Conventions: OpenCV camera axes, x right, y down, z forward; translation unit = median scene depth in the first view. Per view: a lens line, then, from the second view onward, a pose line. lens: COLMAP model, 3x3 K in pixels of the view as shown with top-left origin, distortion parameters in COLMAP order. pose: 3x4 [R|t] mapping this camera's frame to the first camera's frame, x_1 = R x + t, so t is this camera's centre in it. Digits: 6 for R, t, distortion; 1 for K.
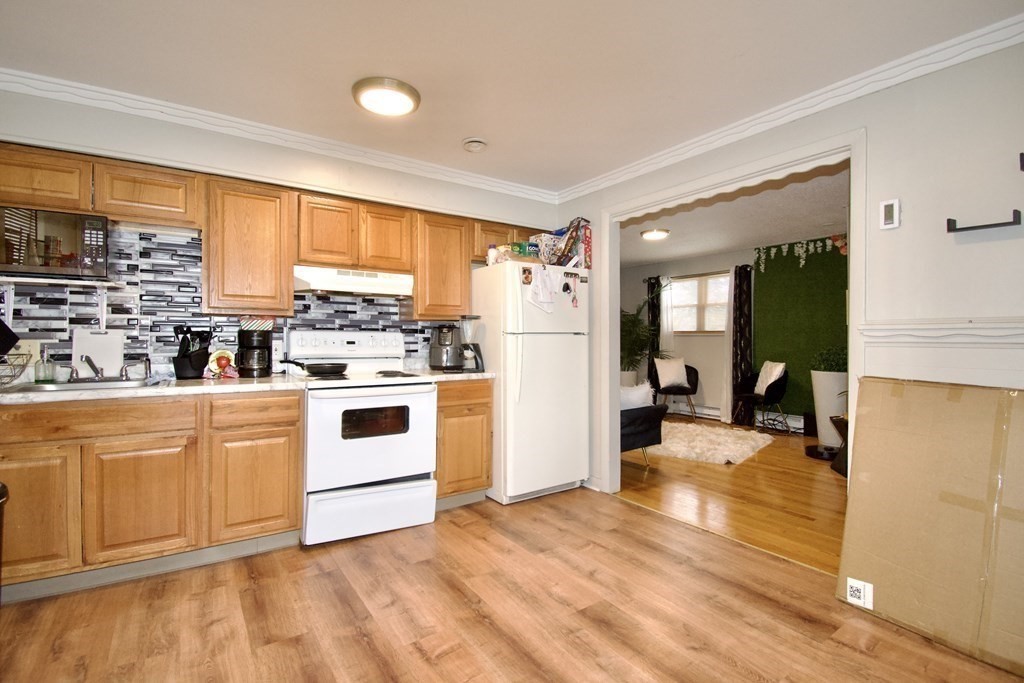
lens RADIAL K [[453.7, 0, 520.7], [0, 453.7, 338.4], [0, 0, 1]] dist [0.007041, -0.016392]
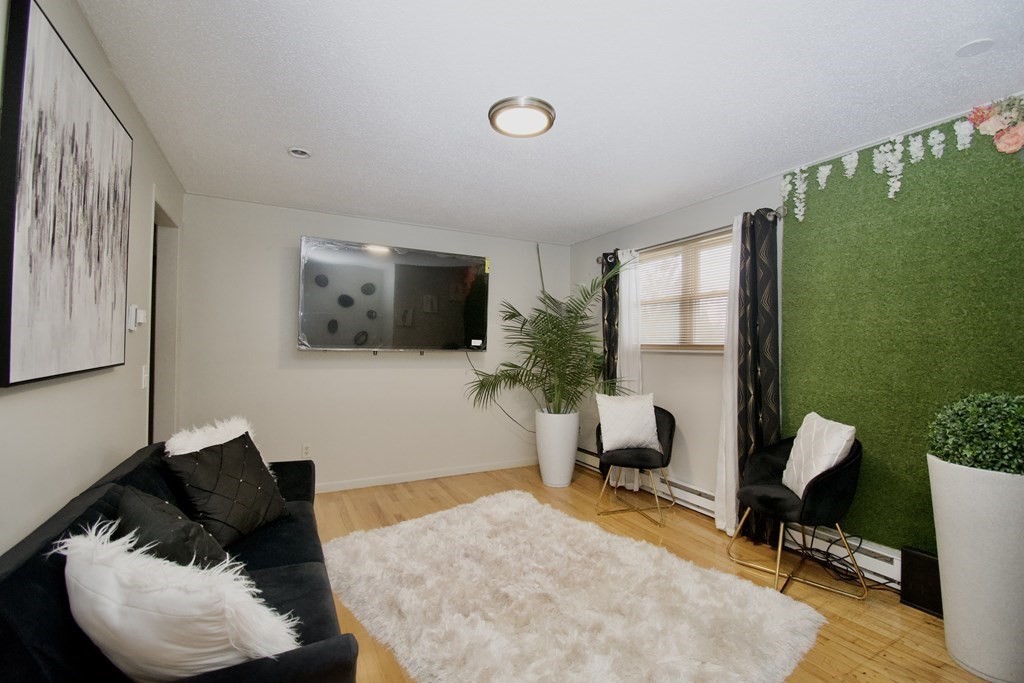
lens RADIAL K [[453.7, 0, 516.2], [0, 453.7, 338.9], [0, 0, 1]] dist [0.007041, -0.016392]
pose [[0.993843, 0.000453, -0.110795, 0.613280], [-0.002603, 0.999811, -0.019265, -0.029117], [0.110766, 0.019435, 0.993657, 1.055601]]
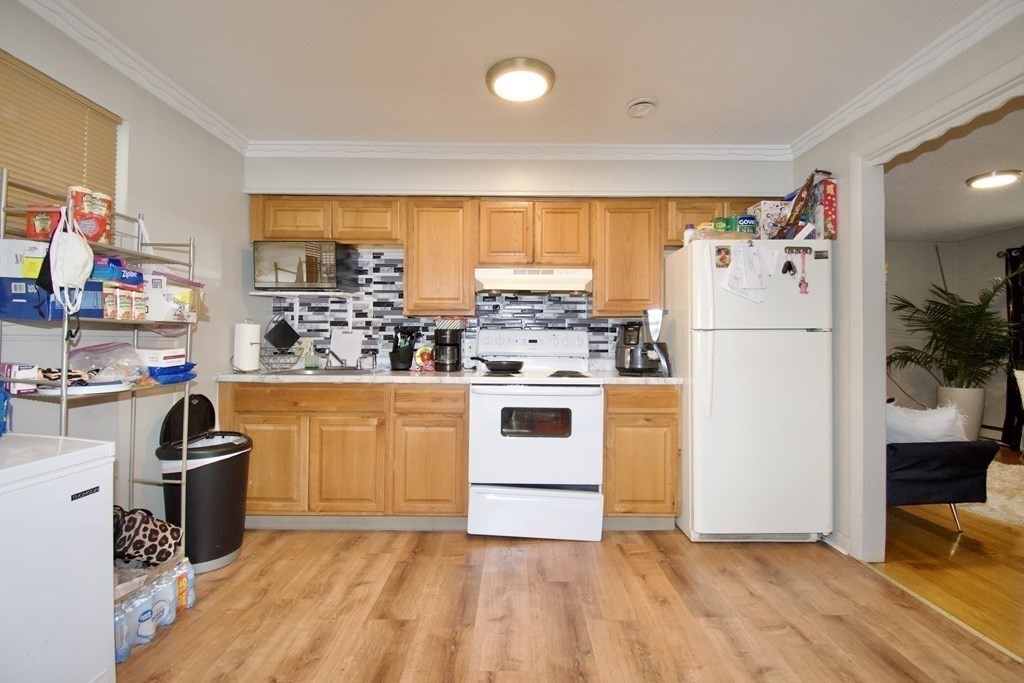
lens RADIAL K [[453.7, 0, 526.6], [0, 453.7, 338.9], [0, 0, 1]] dist [0.007041, -0.016392]
pose [[0.826690, -0.003161, -0.562648, 0.175465], [-0.001946, 0.999962, -0.008478, 0.012265], [0.562654, 0.008103, 0.826653, 0.159643]]
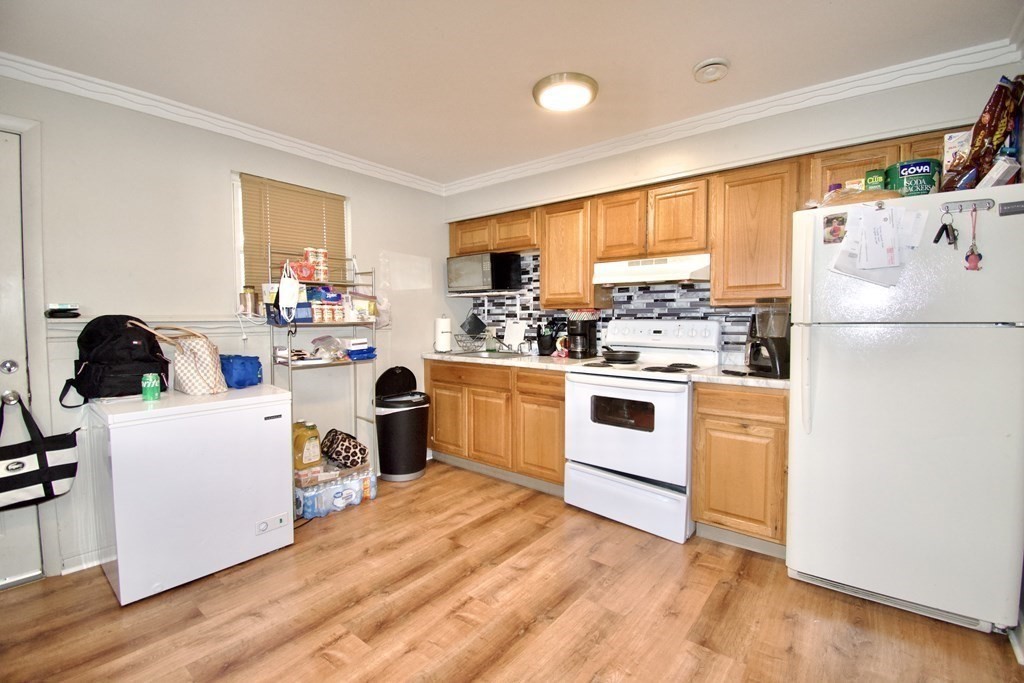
lens RADIAL K [[453.7, 0, 540.1], [0, 453.7, 339.6], [0, 0, 1]] dist [0.007041, -0.016392]
pose [[0.306345, 0.041474, -0.951017, 0.477502], [0.001363, 0.999030, 0.044007, -0.017397], [0.951919, -0.014777, 0.305992, 0.443700]]
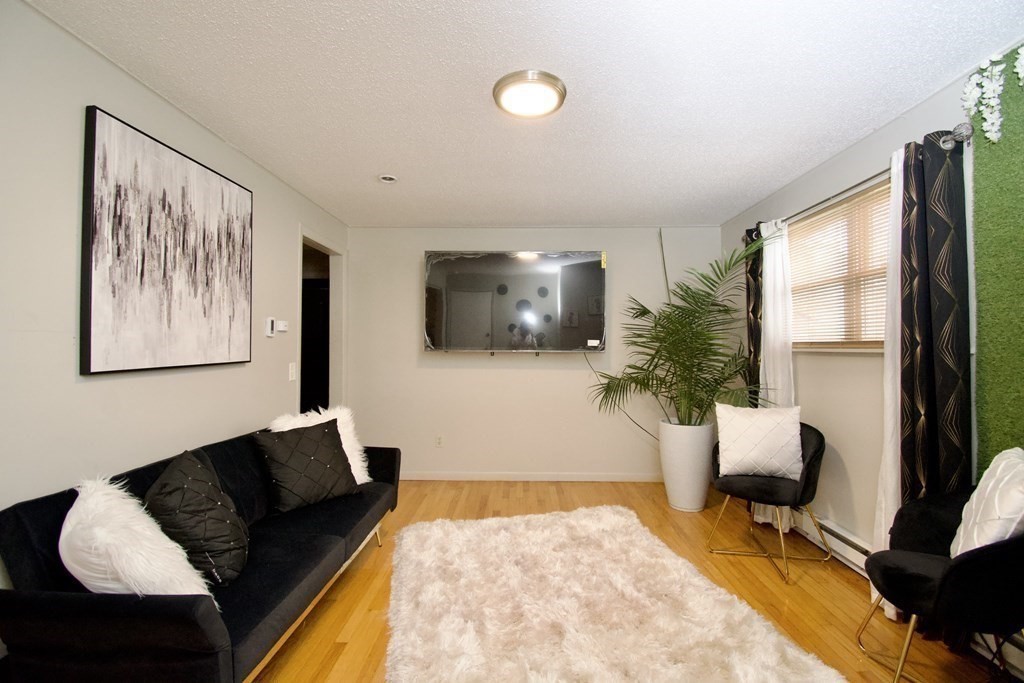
lens RADIAL K [[453.7, 0, 513.4], [0, 453.7, 339.2], [0, 0, 1]] dist [0.007041, -0.016392]
pose [[0.818759, -0.017095, -0.573882, 0.921530], [0.003539, 0.999688, -0.024730, -0.022924], [0.574126, 0.018217, 0.818564, 1.230206]]
